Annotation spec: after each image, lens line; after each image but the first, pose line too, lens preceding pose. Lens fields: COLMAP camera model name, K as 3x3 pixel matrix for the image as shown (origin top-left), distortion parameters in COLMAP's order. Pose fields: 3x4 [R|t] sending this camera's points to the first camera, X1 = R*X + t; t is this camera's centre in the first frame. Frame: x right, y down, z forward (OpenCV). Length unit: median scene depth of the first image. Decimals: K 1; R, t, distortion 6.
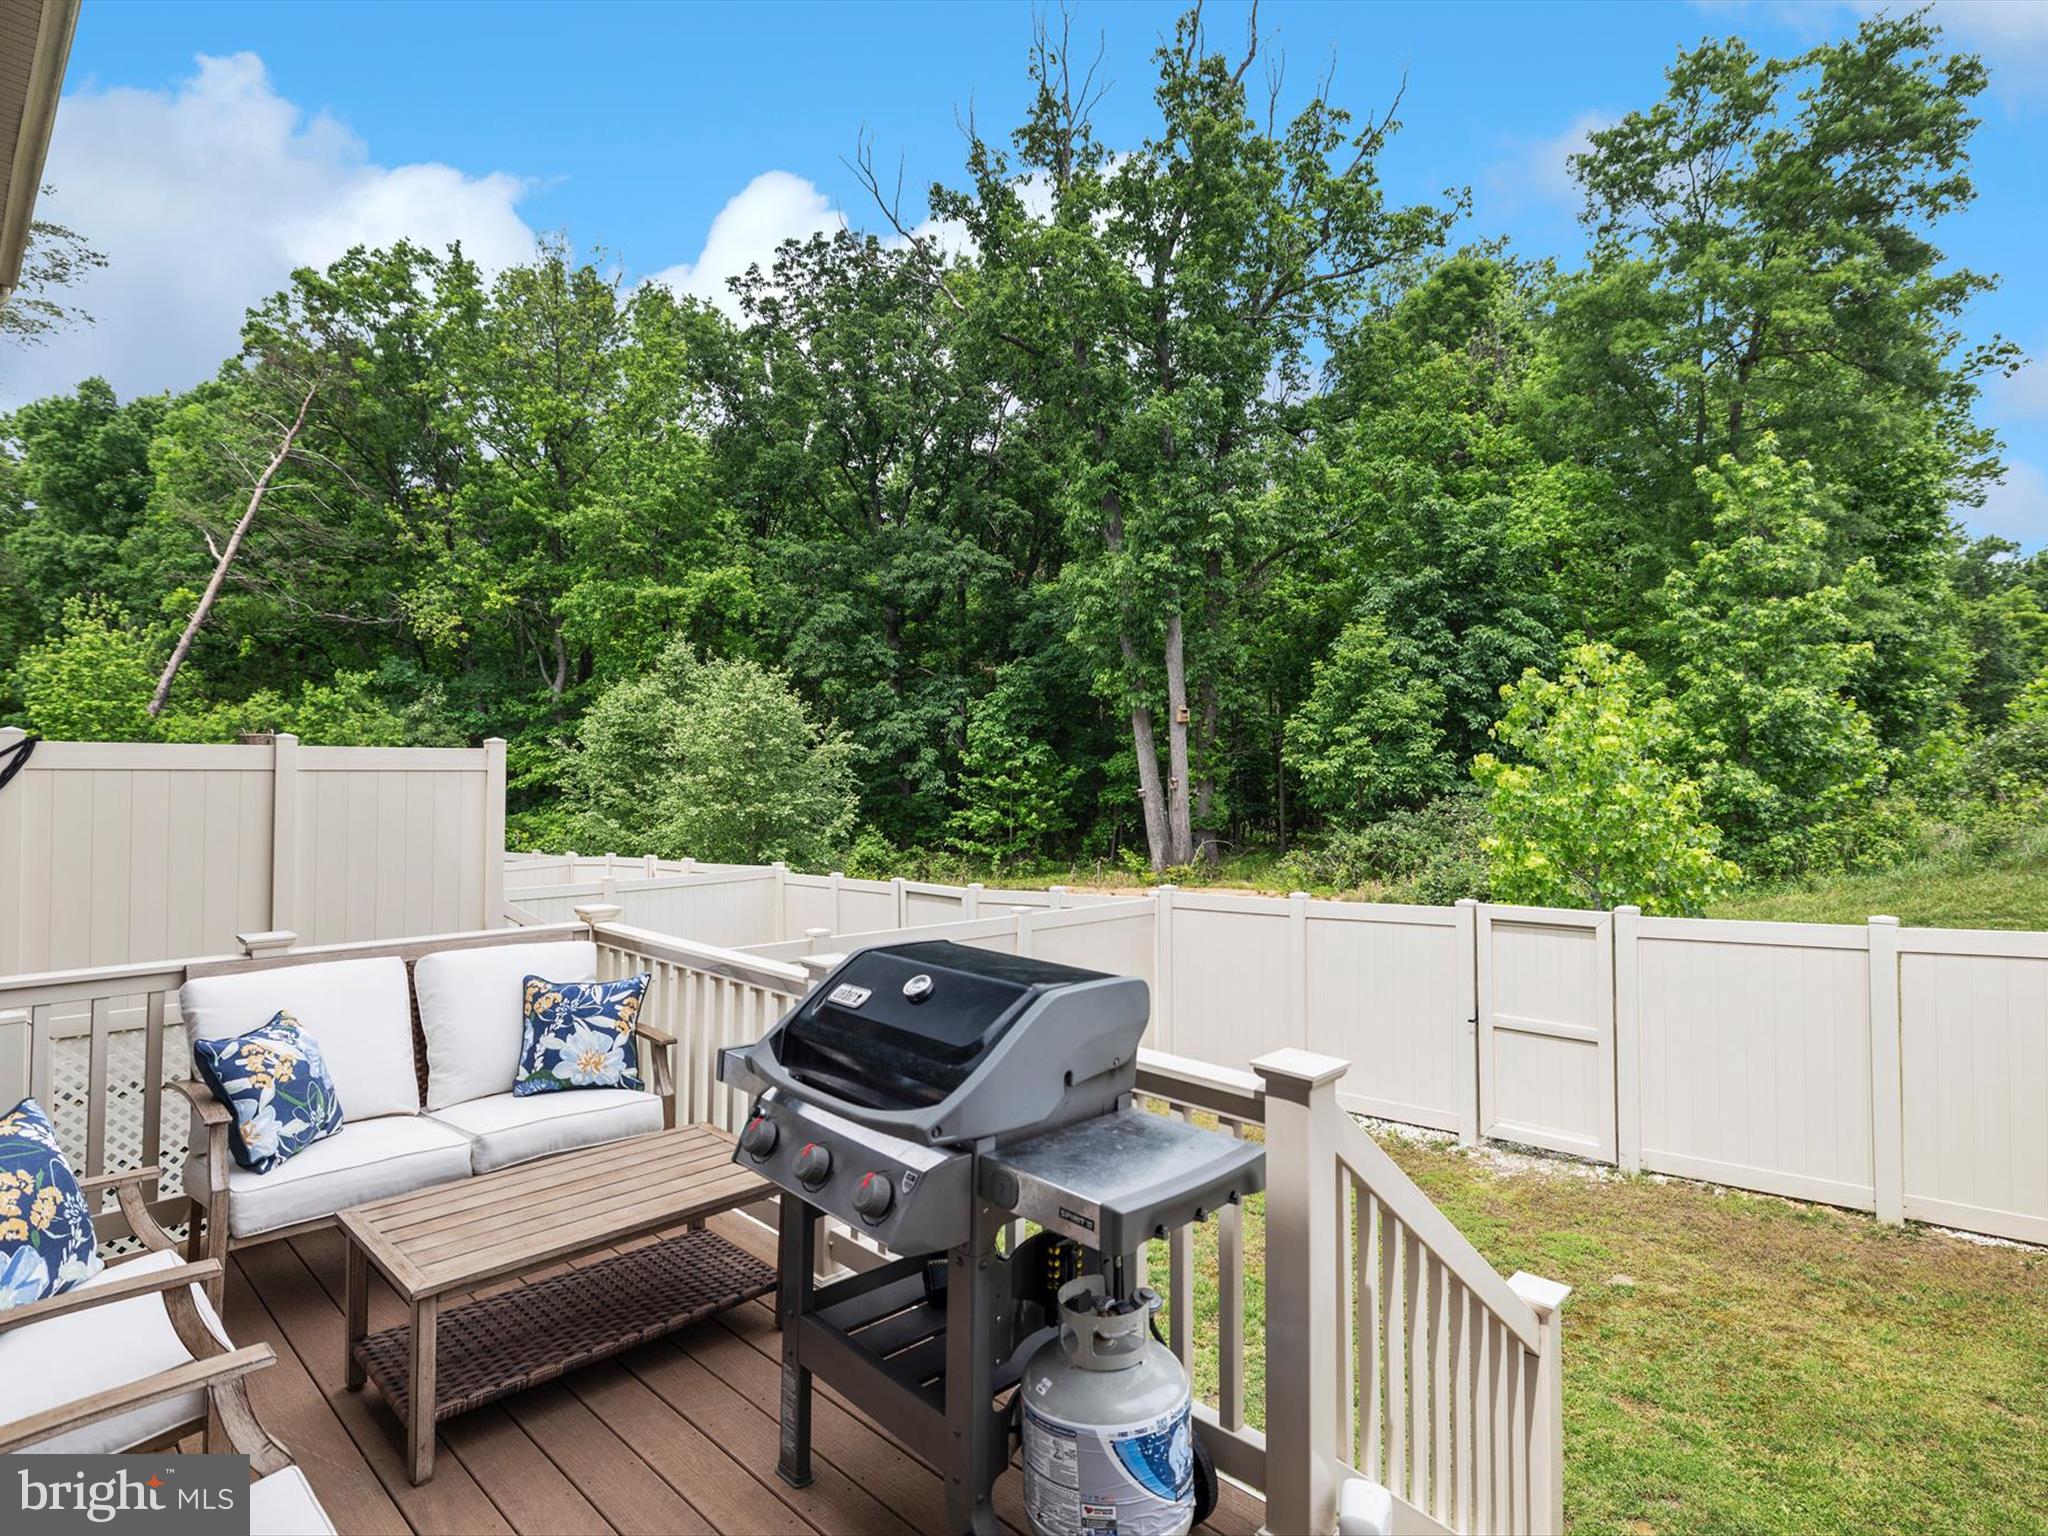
lens RADIAL K [[1076.7, 0, 984.7], [0, 1076.7, 761.0], [0, 0, 1]] dist [-0.005309, -0.001416]
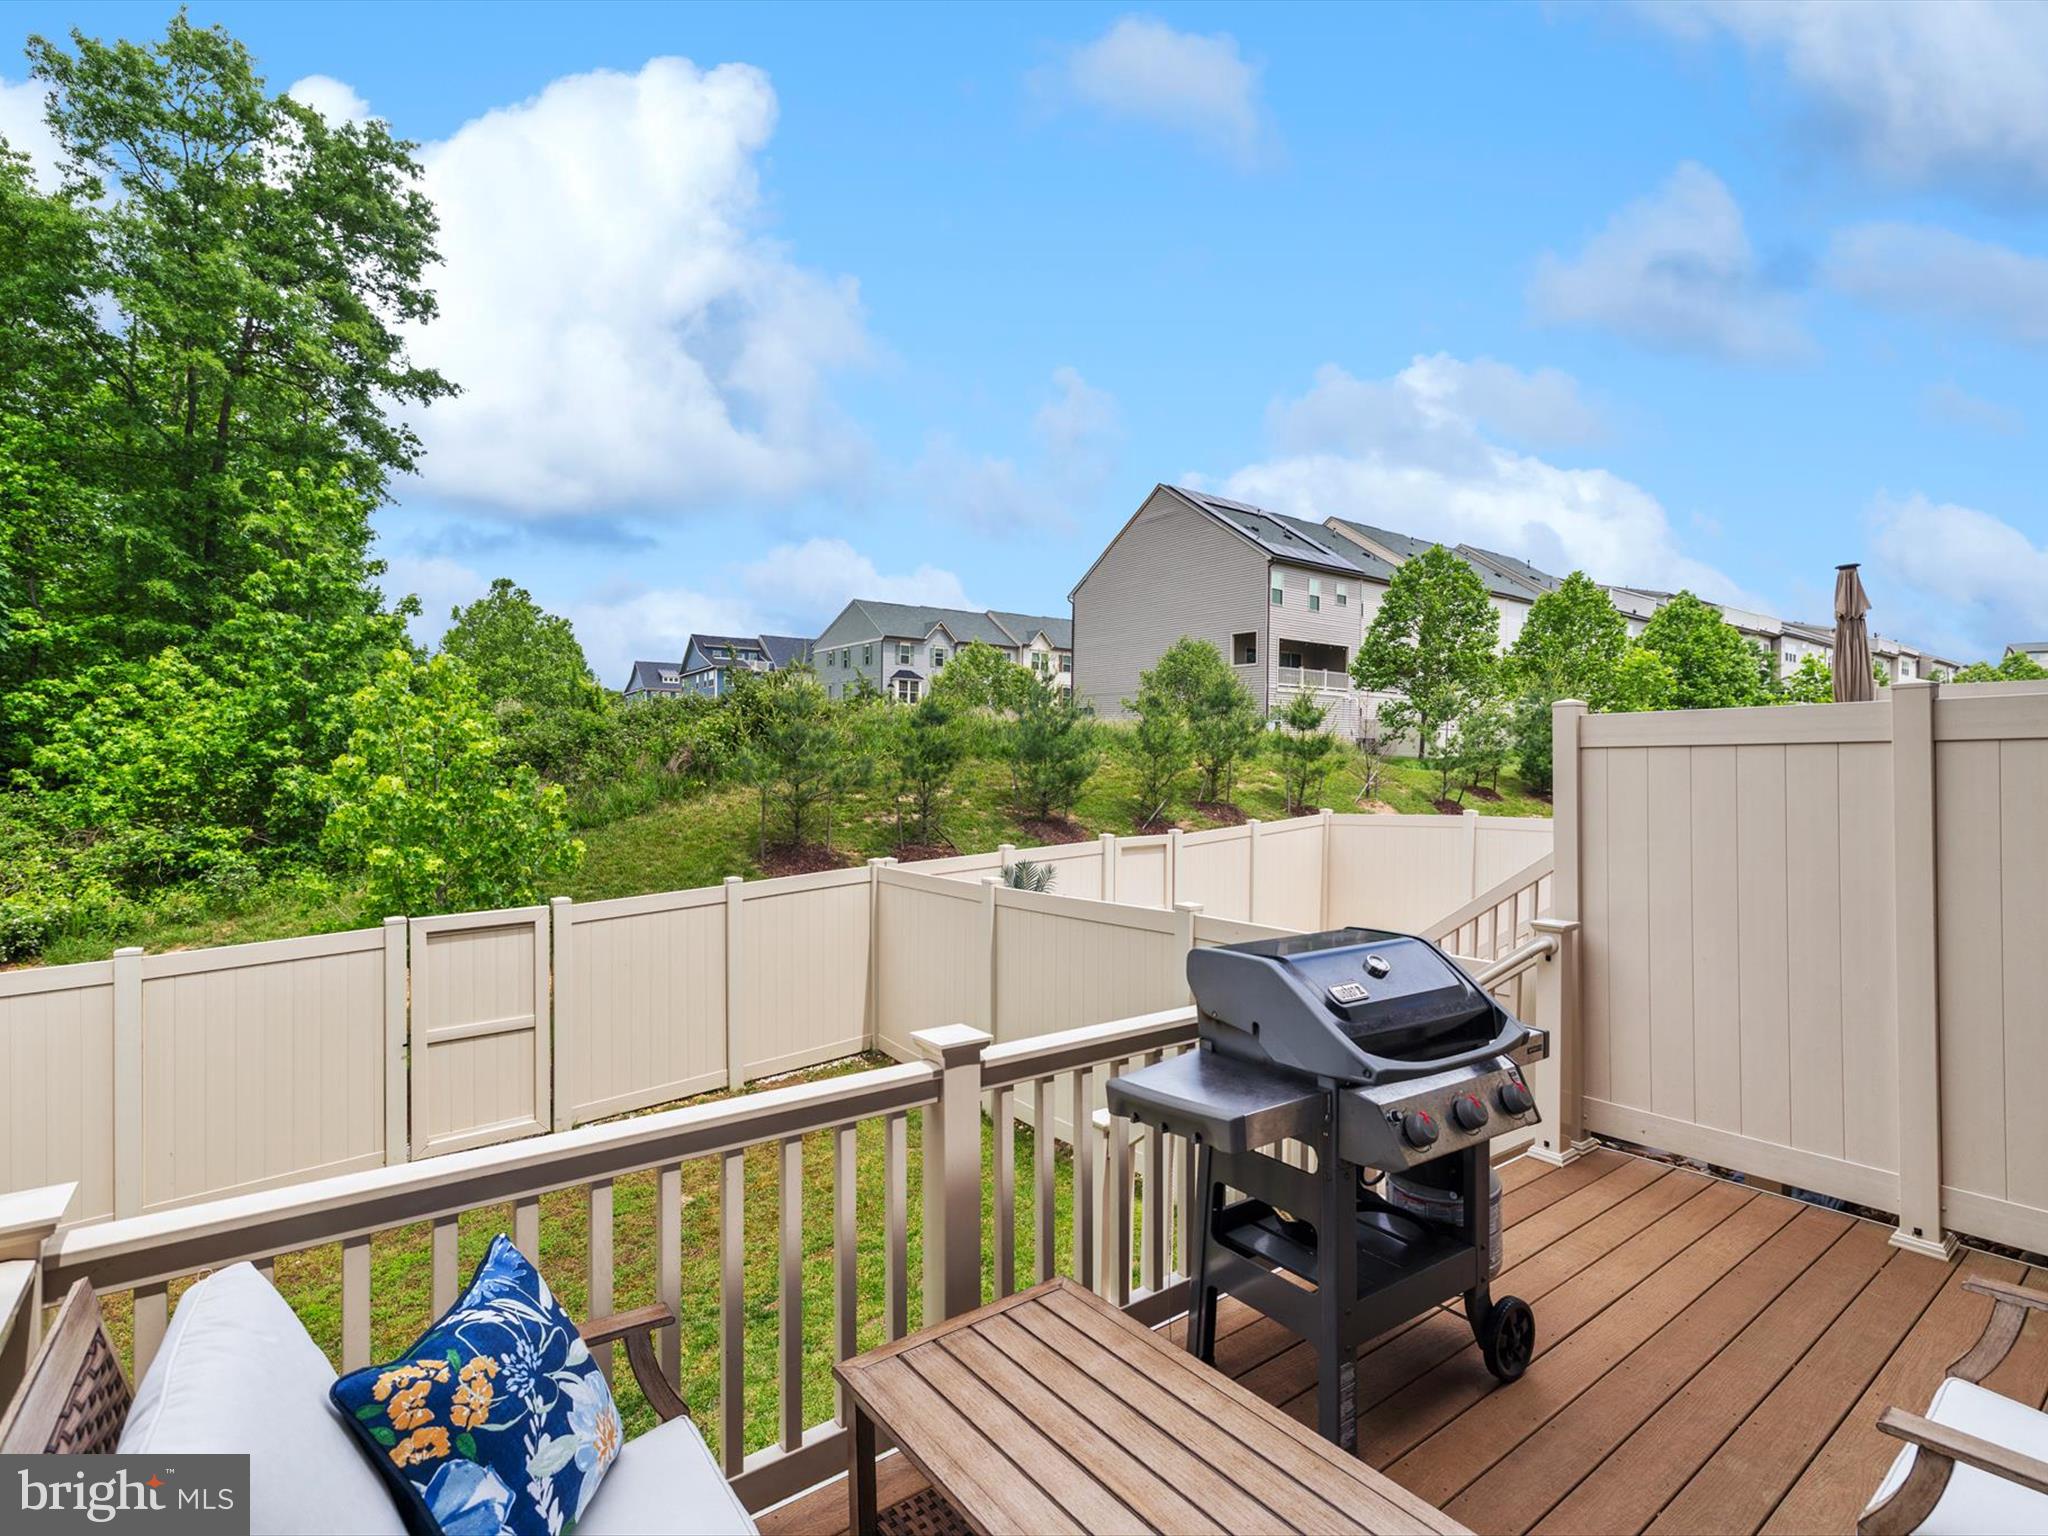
lens RADIAL K [[1007.6, 0, 1024.0], [0, 1007.6, 768.0], [0, 0, 1]] dist [0.000530, 0.000393]
pose [[0.129797, -0.002908, 0.991536, -0.357848], [-0.002070, 0.999993, 0.003204, -0.004316], [-0.991538, -0.002468, 0.129790, 0.356666]]
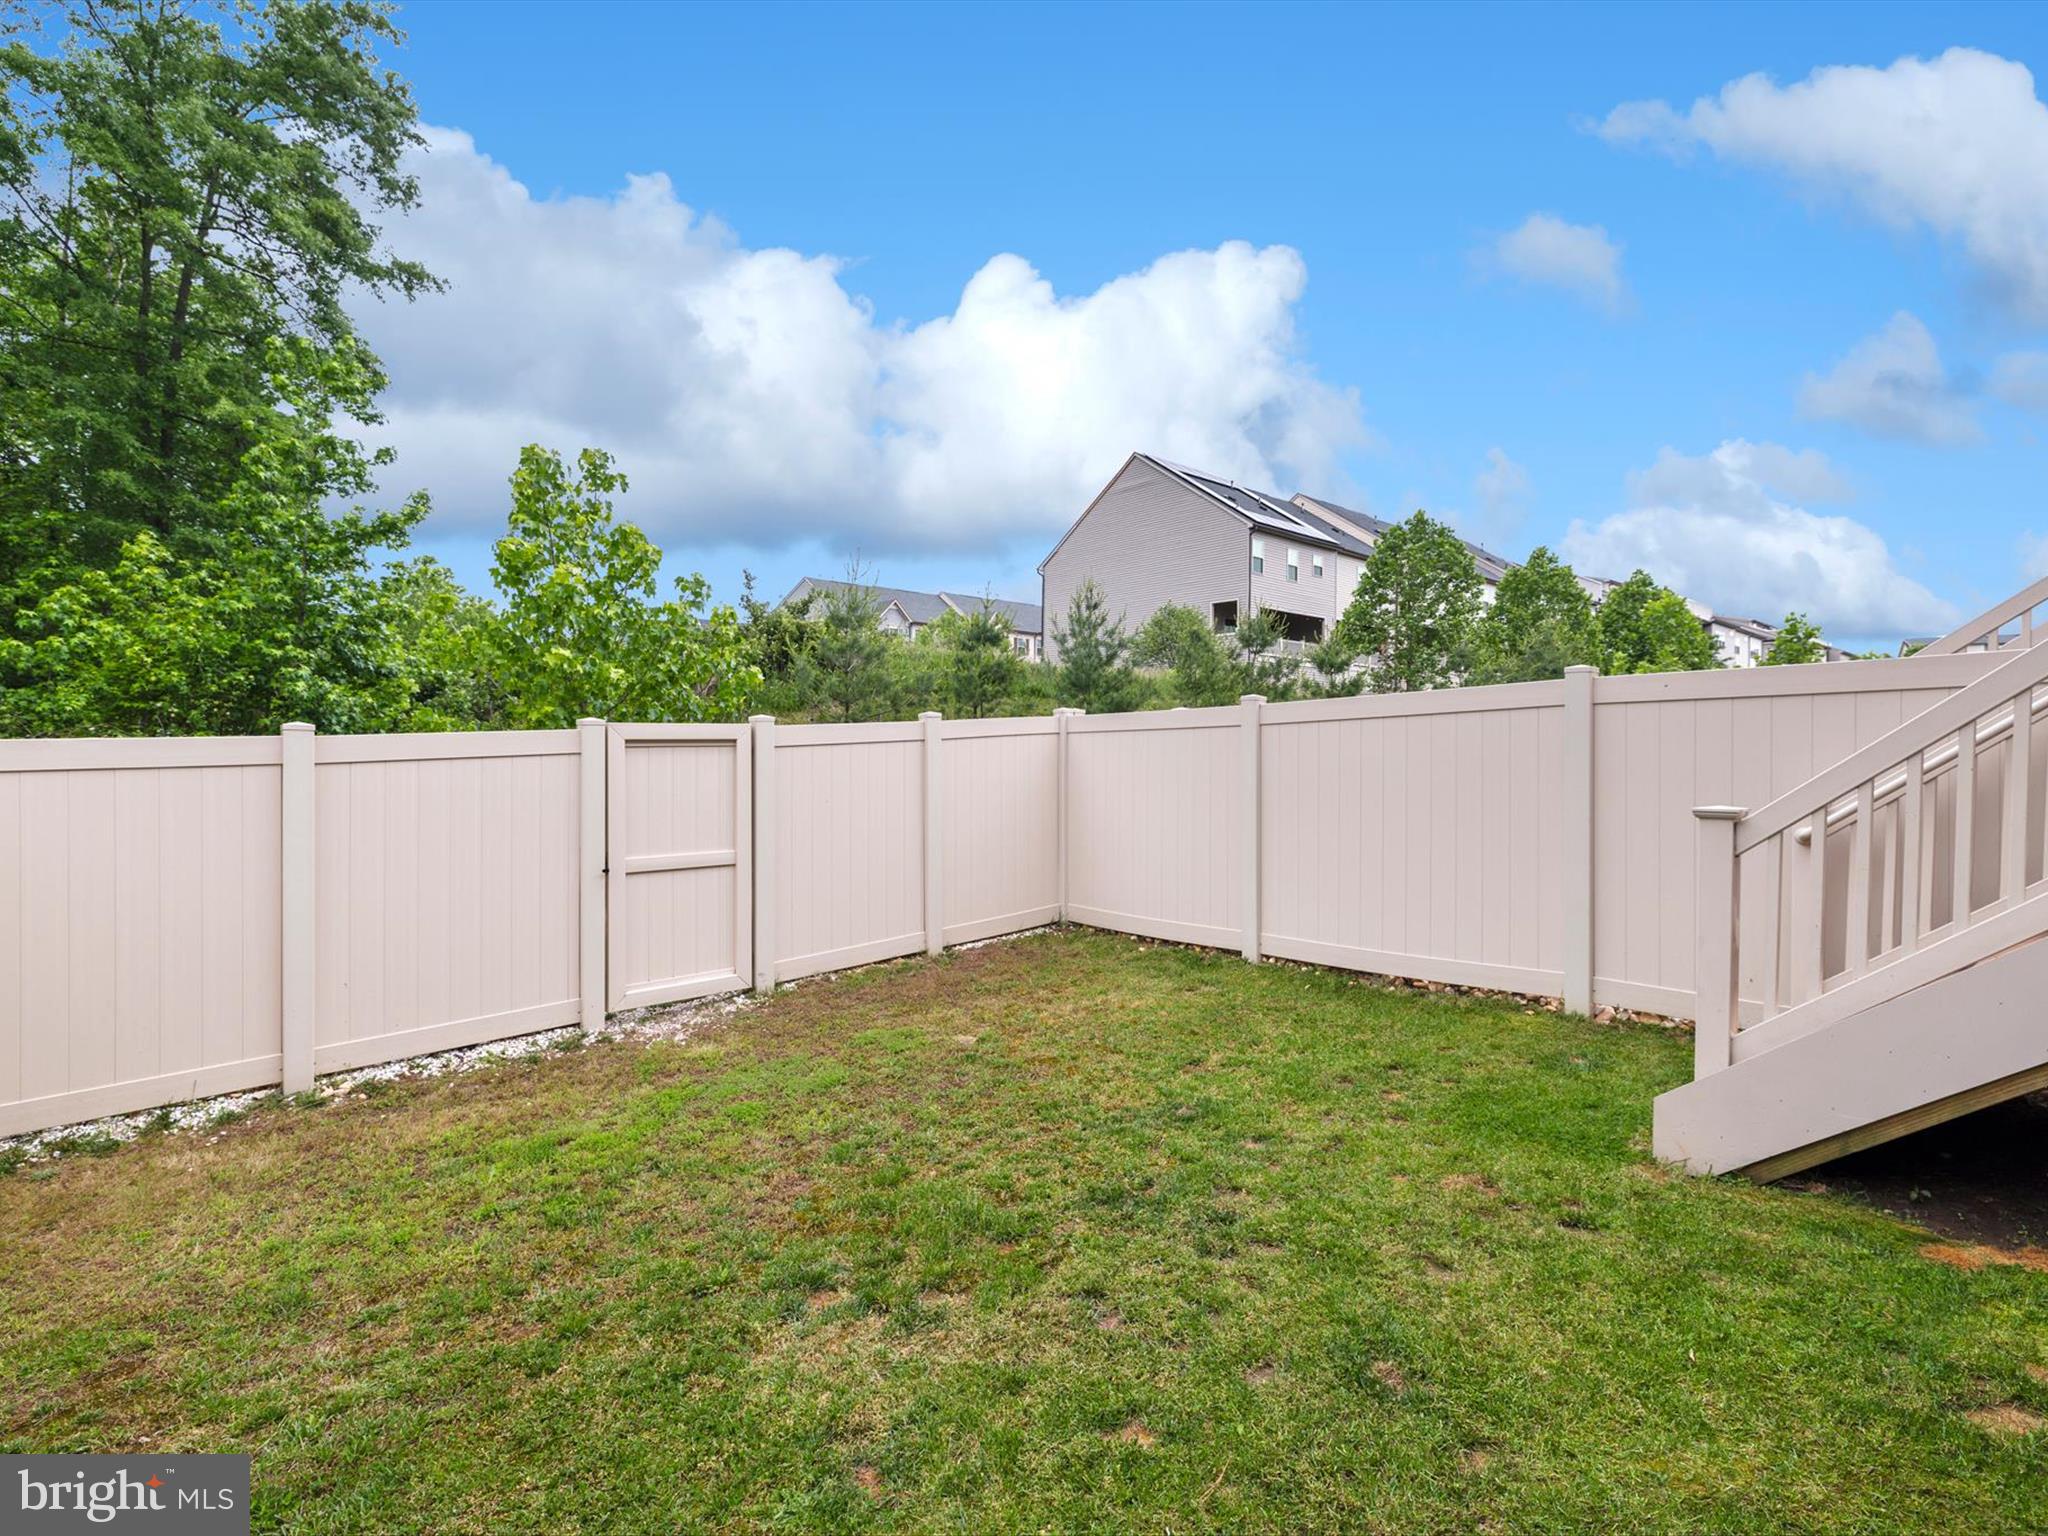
lens RADIAL K [[1018.1, 0, 1024.0], [0, 1018.1, 768.0], [0, 0, 1]] dist [0.001249, 0.000975]
pose [[0.056895, -0.000383, 0.998380, -0.278741], [0.002478, 0.999997, 0.000243, 0.170224], [-0.998377, 0.002460, 0.056896, 0.663244]]
